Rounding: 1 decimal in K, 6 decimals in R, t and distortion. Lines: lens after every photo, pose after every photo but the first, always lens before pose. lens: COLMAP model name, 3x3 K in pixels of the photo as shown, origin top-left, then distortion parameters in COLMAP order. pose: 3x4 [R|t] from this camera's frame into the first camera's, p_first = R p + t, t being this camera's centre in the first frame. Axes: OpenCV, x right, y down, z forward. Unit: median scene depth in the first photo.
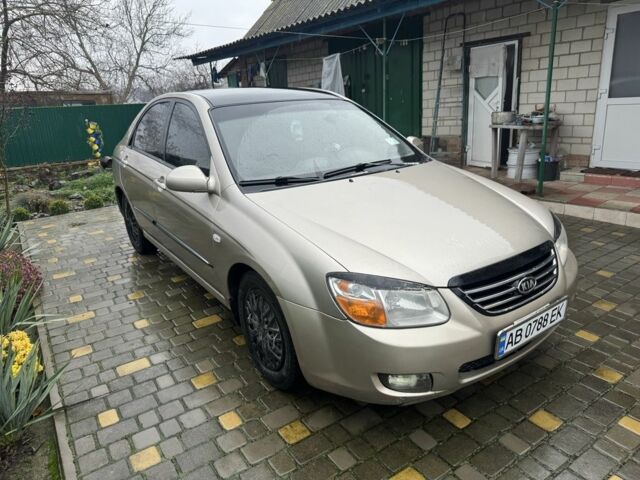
lens RADIAL K [[451.0, 0, 321.0], [0, 451.0, 239.0], [0, 0, 1]] dist [-0.010031, -0.002557]
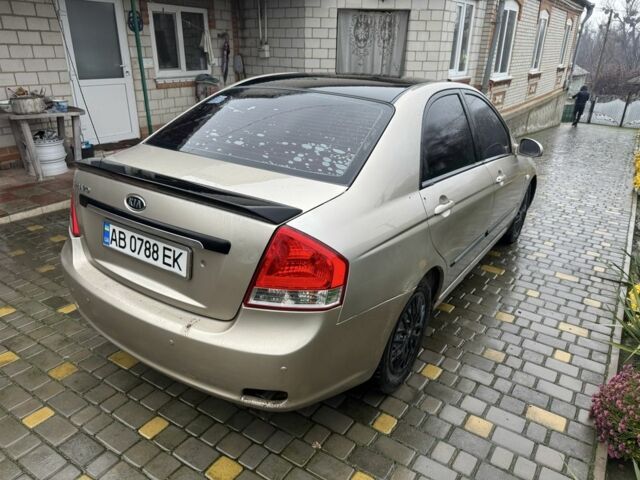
lens RADIAL K [[451.0, 0, 320.0], [0, 451.0, 242.0], [0, 0, 1]] dist [-0.010031, -0.002557]
pose [[-0.352265, -0.320028, 0.879484, -1.173380], [0.270450, 0.864820, 0.423017, -0.542198], [-0.895972, 0.386870, -0.218094, 1.700028]]
